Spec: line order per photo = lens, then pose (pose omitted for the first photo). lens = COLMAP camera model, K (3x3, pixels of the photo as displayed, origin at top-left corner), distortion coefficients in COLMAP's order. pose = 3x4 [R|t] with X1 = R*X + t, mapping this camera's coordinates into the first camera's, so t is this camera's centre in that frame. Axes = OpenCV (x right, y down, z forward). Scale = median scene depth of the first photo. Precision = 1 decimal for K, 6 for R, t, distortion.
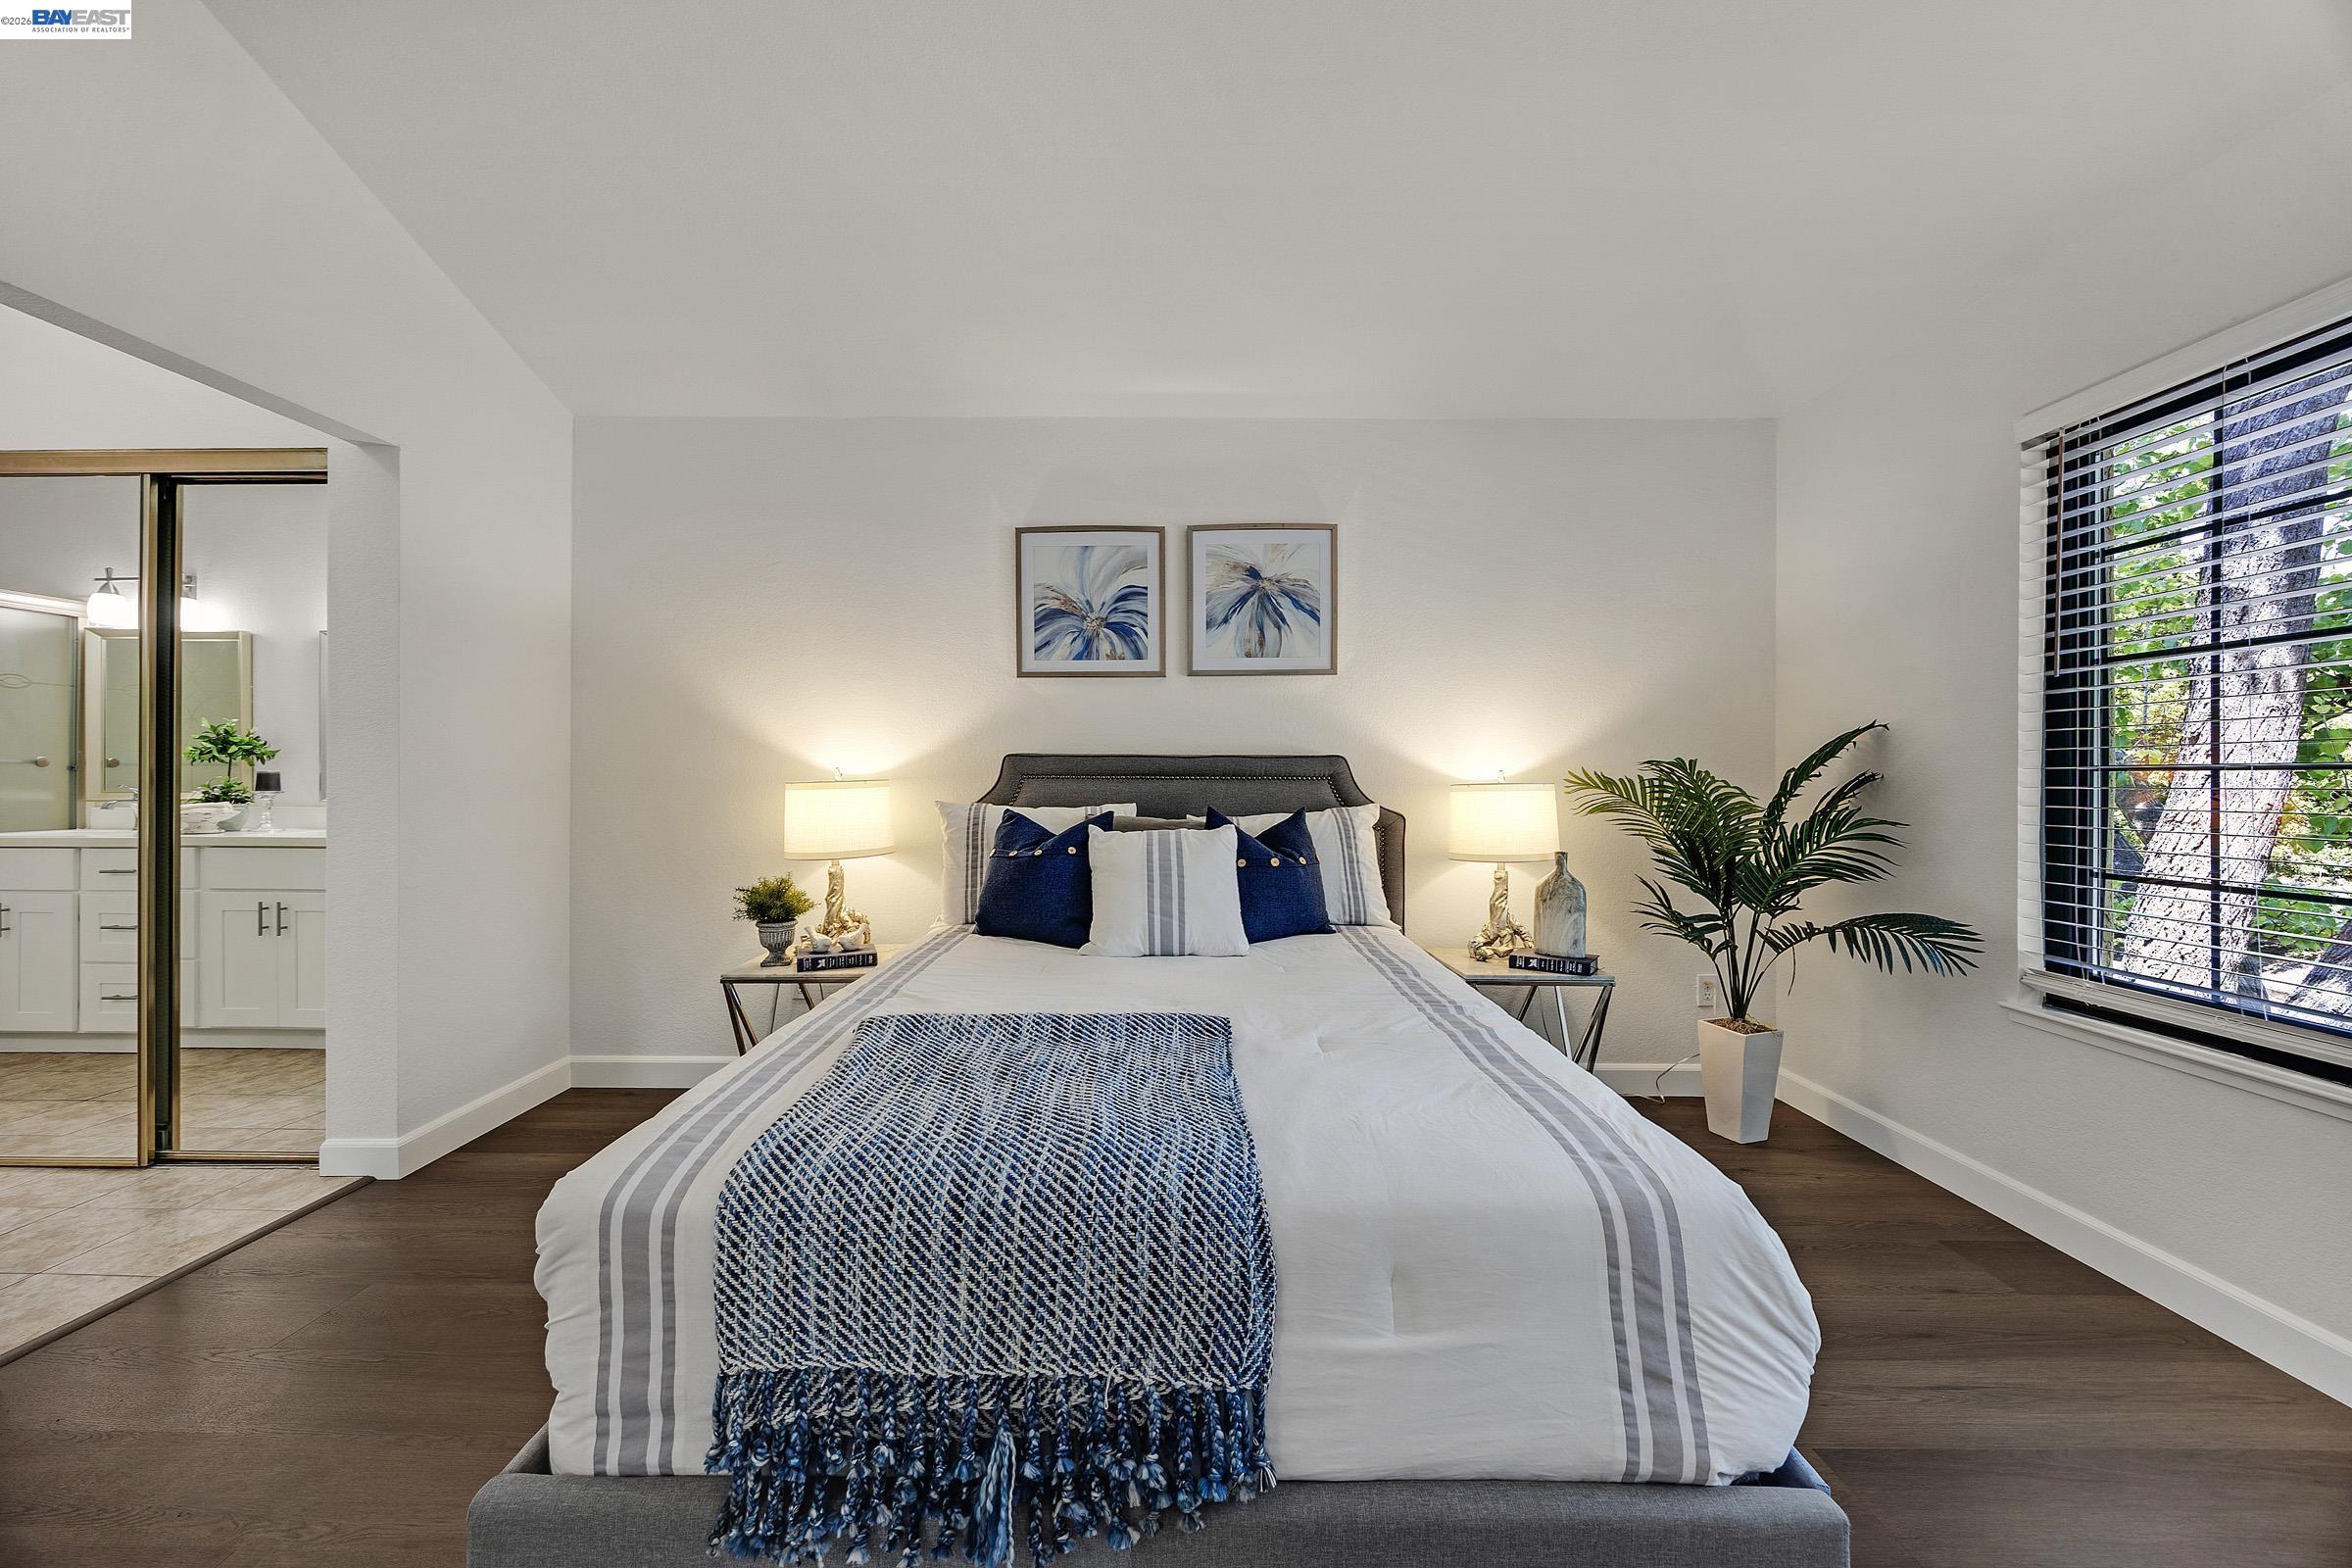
lens RADIAL K [[904.6, 0, 1173.7], [0, 904.6, 778.6], [0, 0, 1]] dist [0.003368, 0.000130]
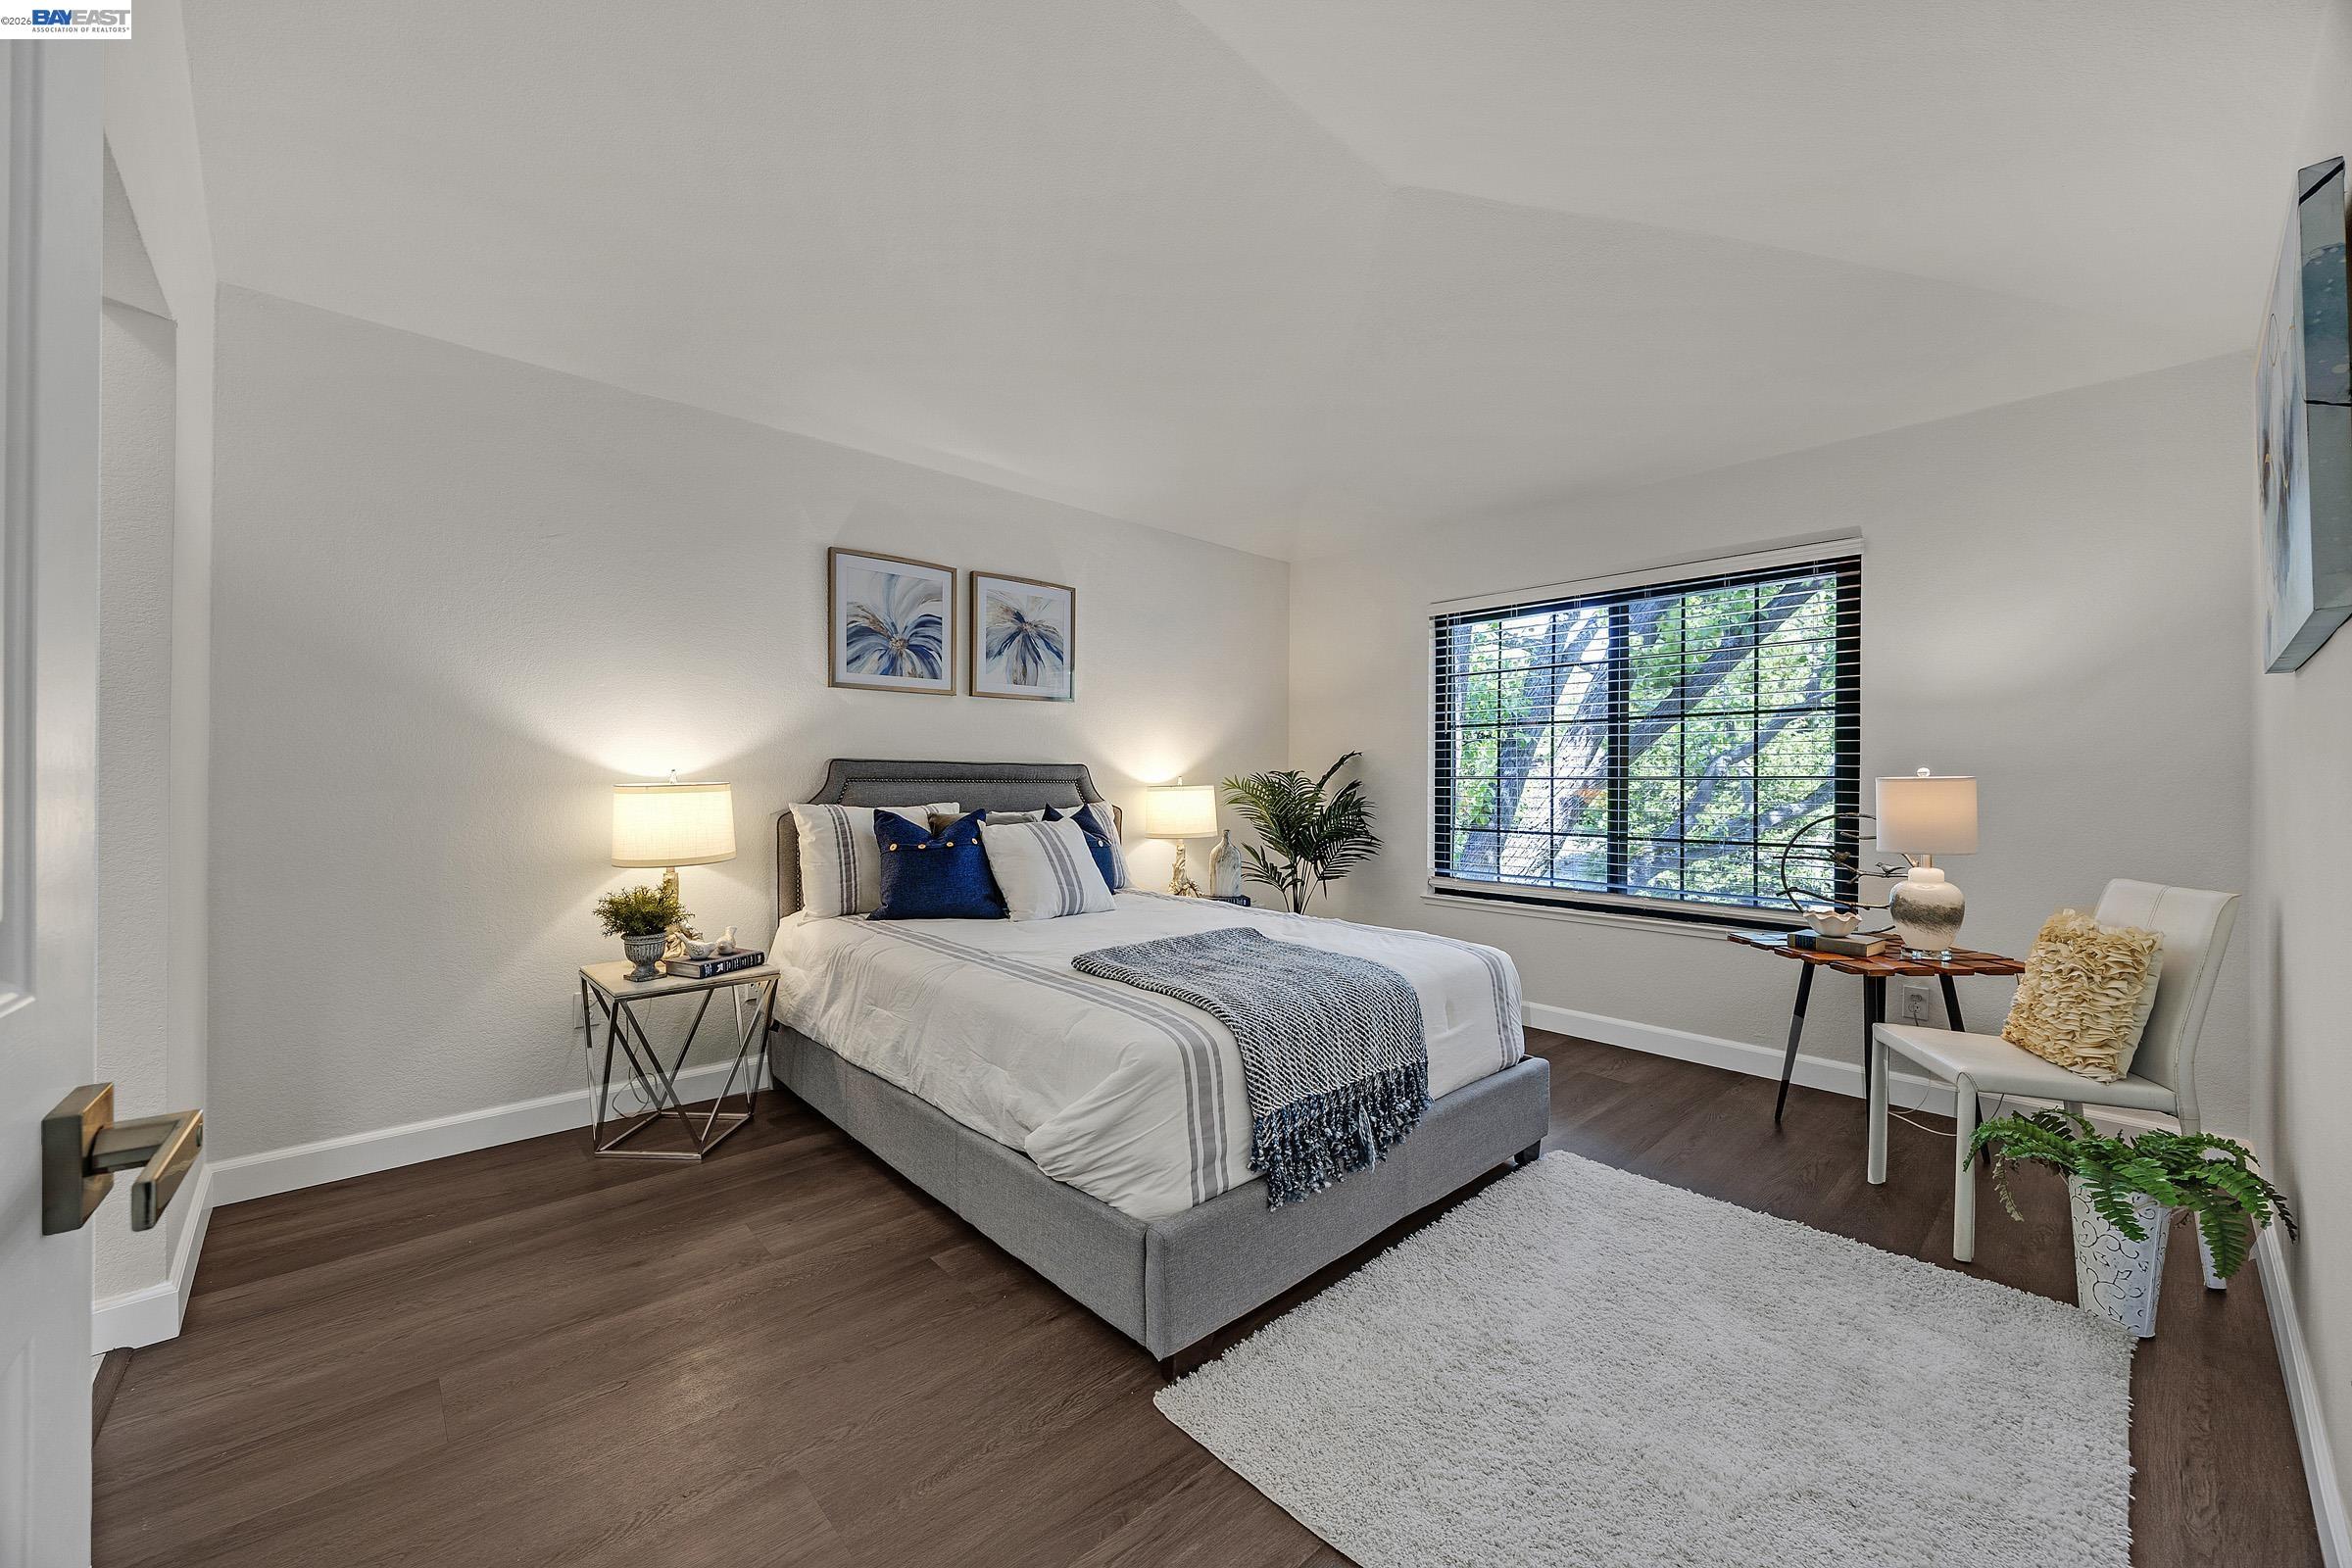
lens RADIAL K [[913.7, 0, 1184.0], [0, 913.7, 778.3], [0, 0, 1]] dist [-0.000489, 0.000054]
pose [[0.719113, 0.003285, 0.694886, -0.626601], [-0.003397, 0.999993, -0.001211, -0.004216], [-0.694885, -0.001490, 0.719119, -0.064690]]
